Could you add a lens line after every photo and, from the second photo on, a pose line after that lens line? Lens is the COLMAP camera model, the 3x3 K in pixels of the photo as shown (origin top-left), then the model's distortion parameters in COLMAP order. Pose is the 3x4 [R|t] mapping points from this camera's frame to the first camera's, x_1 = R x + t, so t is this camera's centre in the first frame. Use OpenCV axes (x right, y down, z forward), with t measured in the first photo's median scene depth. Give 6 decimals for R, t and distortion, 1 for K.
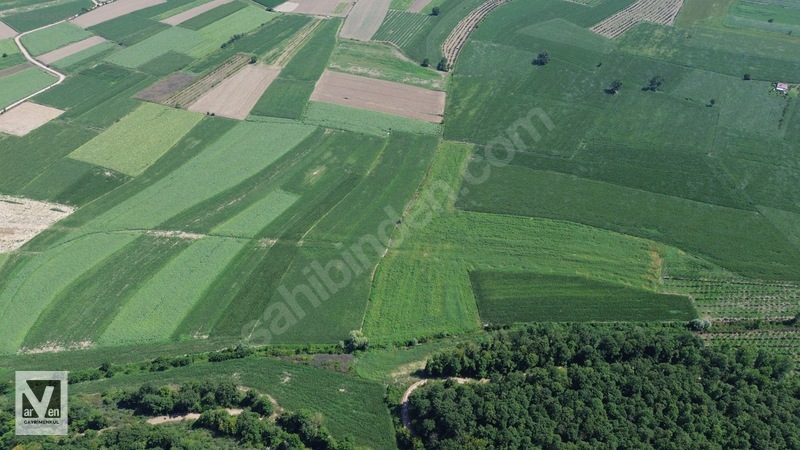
lens RADIAL K [[563.5, 0, 400.0], [0, 563.5, 225.0], [0, 0, 1]] dist [0.063118, -0.059784]
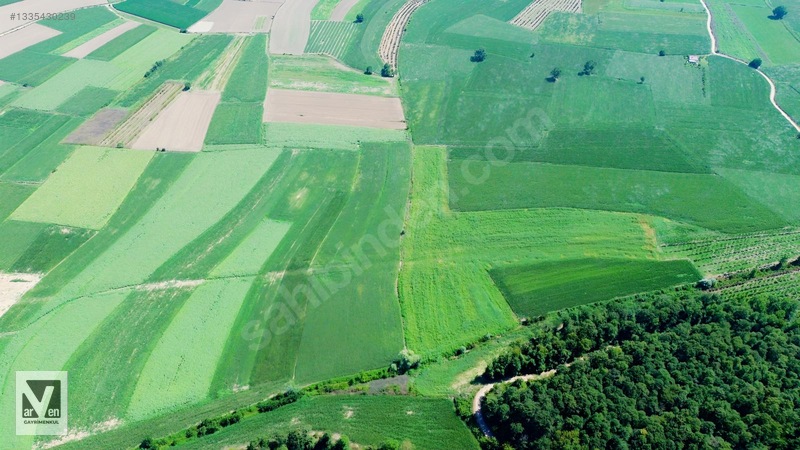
lens RADIAL K [[563.5, 0, 400.0], [0, 563.5, 225.0], [0, 0, 1]] dist [0.063118, -0.059784]
pose [[0.971169, -0.153928, 0.182036, -0.183233], [0.154592, 0.987921, 0.010625, -0.030532], [-0.181473, 0.017823, 0.983234, 0.026192]]
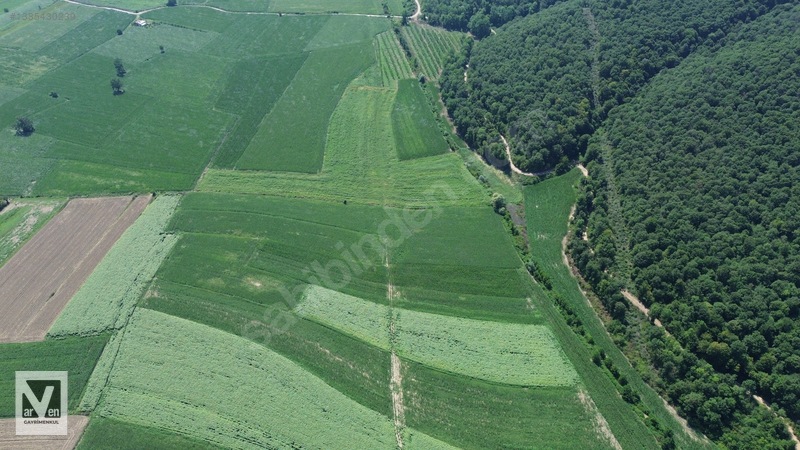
lens RADIAL K [[563.5, 0, 400.0], [0, 563.5, 225.0], [0, 0, 1]] dist [0.063118, -0.059784]
pose [[-0.183967, -0.648620, 0.738545, -0.795903], [0.651809, 0.481903, 0.585589, -0.516631], [-0.735732, 0.589119, 0.334122, 0.605306]]
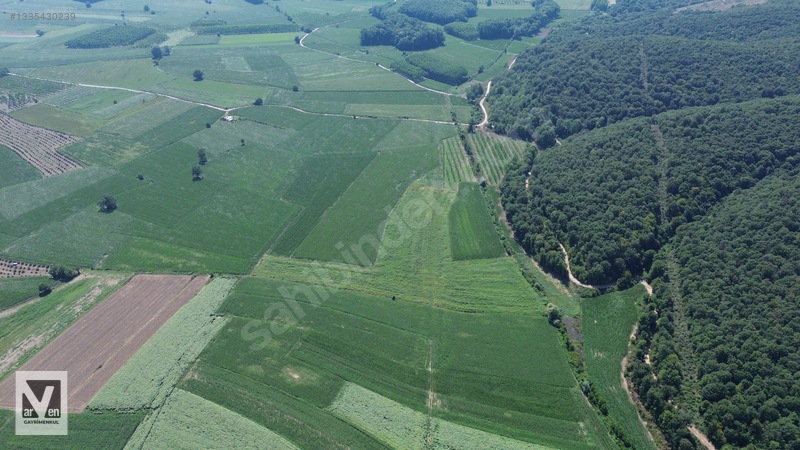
lens RADIAL K [[563.5, 0, 400.0], [0, 563.5, 225.0], [0, 0, 1]] dist [0.063118, -0.059784]
pose [[-0.048890, -0.520072, 0.852722, -0.787791], [0.662412, 0.622091, 0.417389, -0.498737], [-0.747543, 0.585259, 0.314088, 0.593843]]
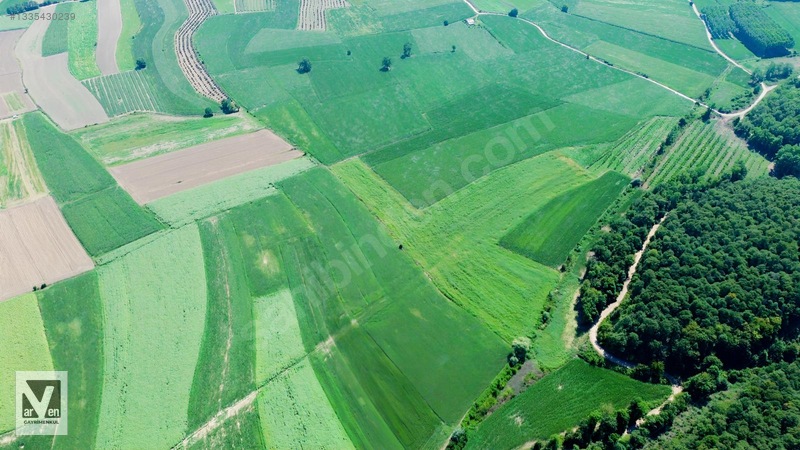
lens RADIAL K [[563.5, 0, 400.0], [0, 563.5, 225.0], [0, 0, 1]] dist [0.063118, -0.059784]
pose [[0.639999, -0.497042, 0.585961, -0.544764], [0.504676, 0.846960, 0.167217, -0.198323], [-0.579399, 0.188702, 0.792898, 0.227966]]
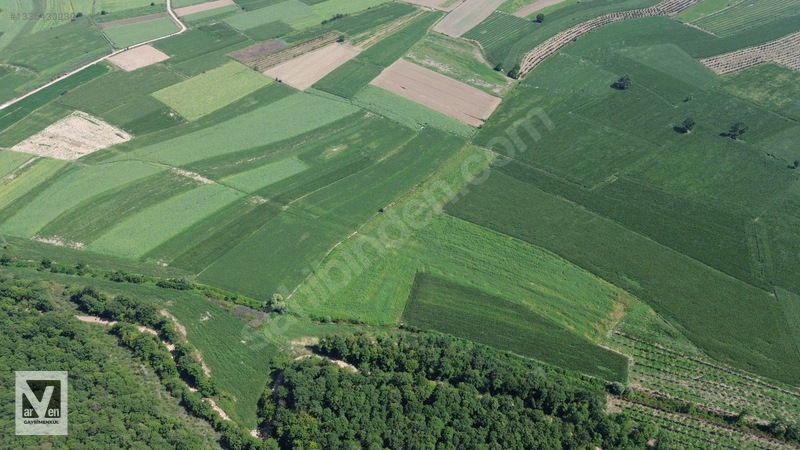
lens RADIAL K [[563.5, 0, 400.0], [0, 563.5, 225.0], [0, 0, 1]] dist [0.063118, -0.059784]
pose [[0.936599, 0.233284, -0.261460, 0.302078], [-0.232146, 0.972026, 0.035685, -0.023685], [0.262471, 0.027274, 0.964554, 0.023823]]
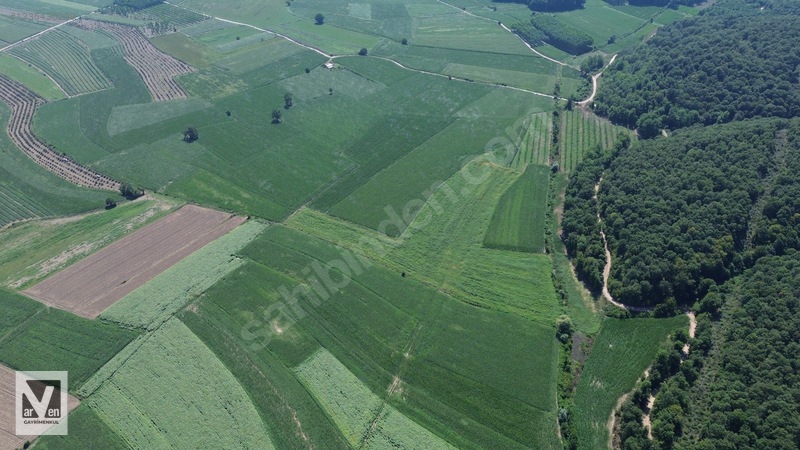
lens RADIAL K [[563.5, 0, 400.0], [0, 563.5, 225.0], [0, 0, 1]] dist [0.063118, -0.059784]
pose [[0.256178, -0.565010, 0.784306, -0.713064], [0.639765, 0.707346, 0.300602, -0.361305], [-0.724619, 0.424764, 0.542681, 0.436535]]
